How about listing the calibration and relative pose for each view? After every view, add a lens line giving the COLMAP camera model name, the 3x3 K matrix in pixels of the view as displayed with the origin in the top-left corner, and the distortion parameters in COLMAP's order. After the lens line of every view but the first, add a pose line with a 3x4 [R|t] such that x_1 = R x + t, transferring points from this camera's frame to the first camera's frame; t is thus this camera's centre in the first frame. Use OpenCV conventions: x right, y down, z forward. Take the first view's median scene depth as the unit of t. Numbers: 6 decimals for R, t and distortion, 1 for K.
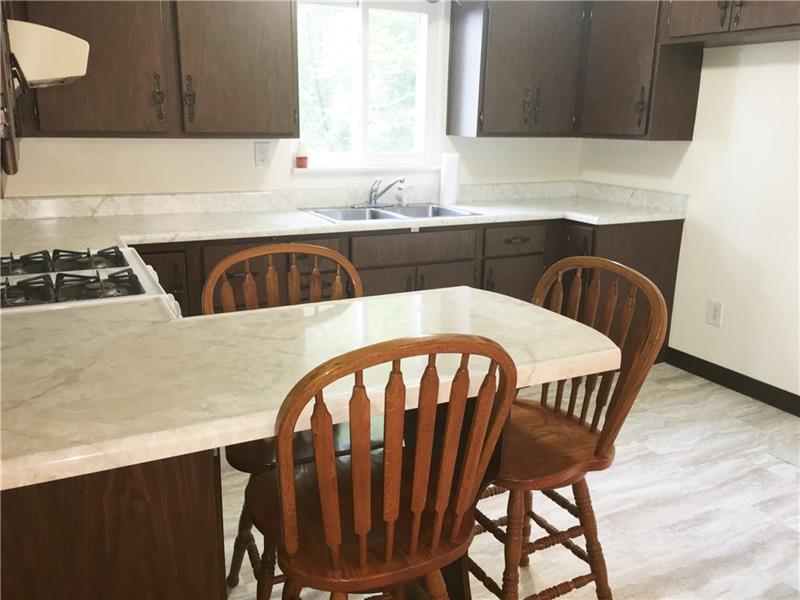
lens RADIAL K [[684.2, 0, 400.0], [0, 684.2, 300.0], [0, 0, 1]] dist [0.009541, -0.004714]
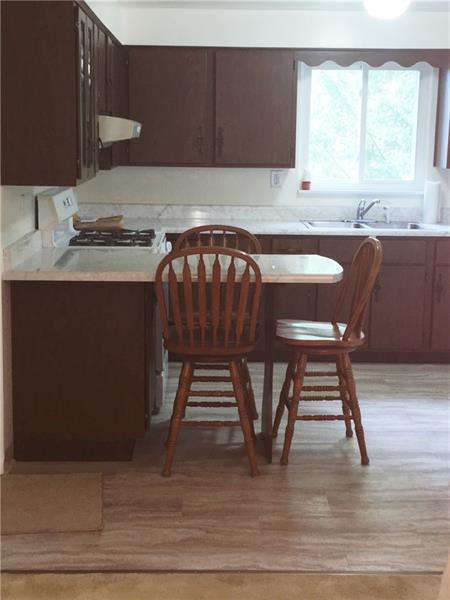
lens RADIAL K [[918.0, 0, 225.0], [0, 918.0, 300.0], [0, 0, 1]] dist [0.020056, -0.041389]
pose [[0.902043, 0.072273, -0.425553, 0.501750], [-0.108148, 0.992279, -0.060718, 0.147403], [0.417879, 0.100793, 0.902894, -0.666979]]
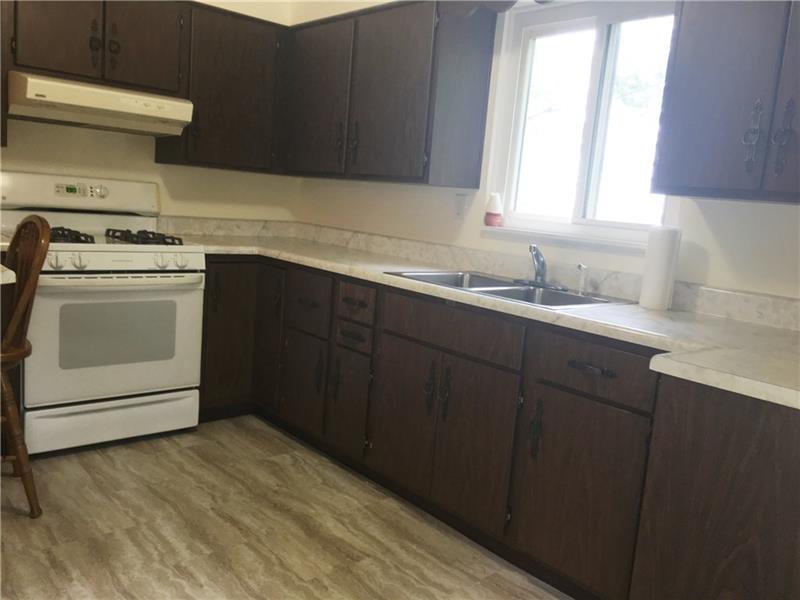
lens RADIAL K [[684.2, 0, 400.0], [0, 684.2, 300.0], [0, 0, 1]] dist [0.009541, -0.004714]
pose [[0.248753, 0.146736, -0.957387, 0.669864], [-0.325762, 0.943548, 0.059974, -0.125497], [0.912141, 0.296962, 0.282511, 0.710195]]
